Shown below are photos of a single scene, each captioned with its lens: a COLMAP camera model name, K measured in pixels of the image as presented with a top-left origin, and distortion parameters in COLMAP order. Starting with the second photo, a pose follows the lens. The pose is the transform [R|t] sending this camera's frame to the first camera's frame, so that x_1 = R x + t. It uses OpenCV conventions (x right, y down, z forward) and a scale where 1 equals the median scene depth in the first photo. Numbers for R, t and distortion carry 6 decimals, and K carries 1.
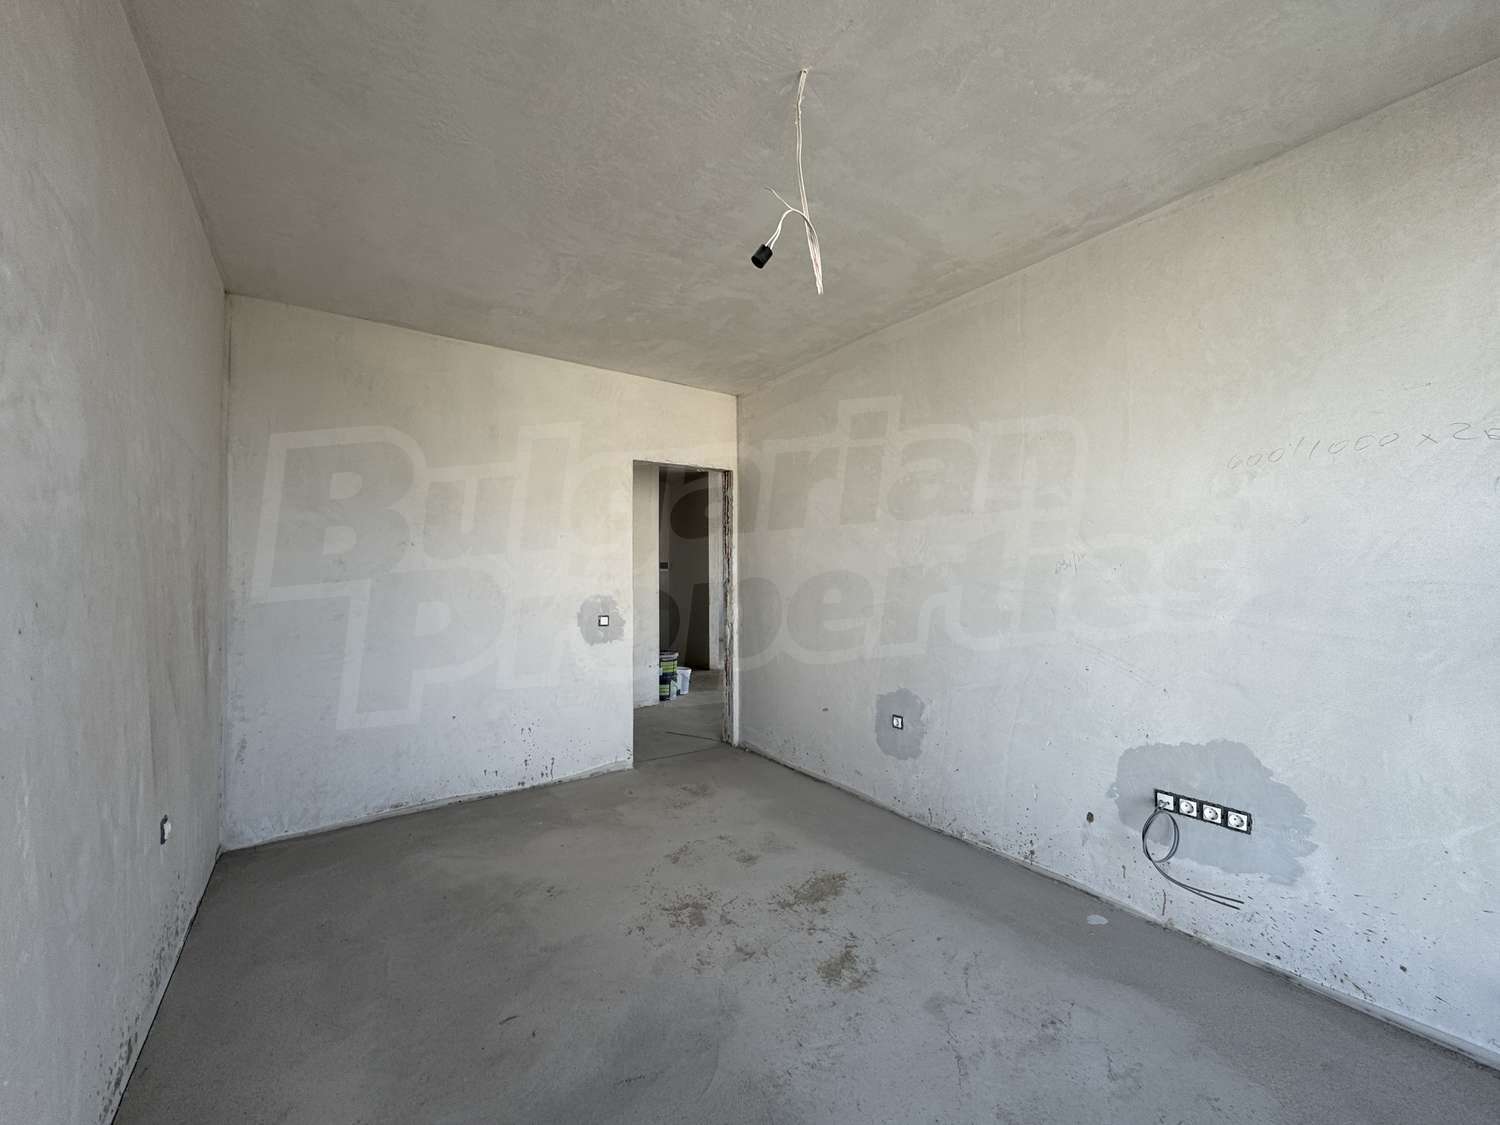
lens RADIAL K [[593.8, 0, 750.0], [0, 593.8, 562.5], [0, 0, 1]] dist [-0.000977, 0.000233]
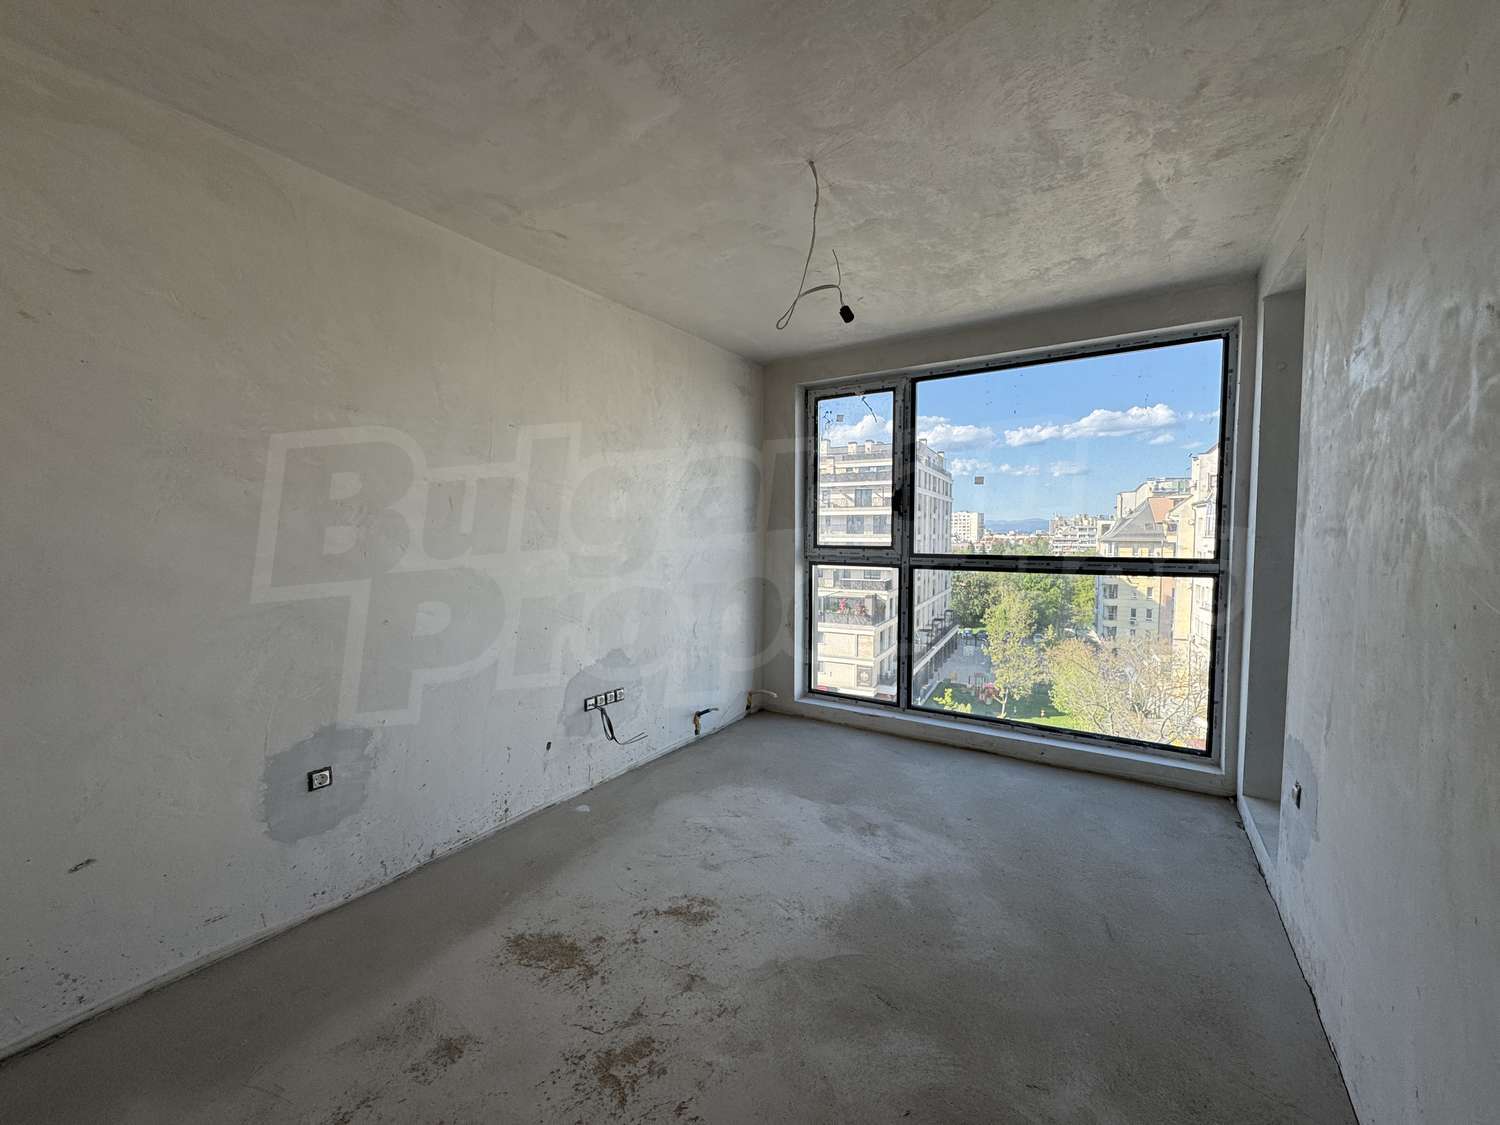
lens RADIAL K [[593.8, 0, 750.0], [0, 593.8, 562.5], [0, 0, 1]] dist [-0.000977, 0.000233]
pose [[-0.365734, -0.041597, 0.929789, -0.742269], [-0.009623, 0.999116, 0.040913, -0.010174], [-0.930670, 0.006016, -0.365811, 1.089634]]
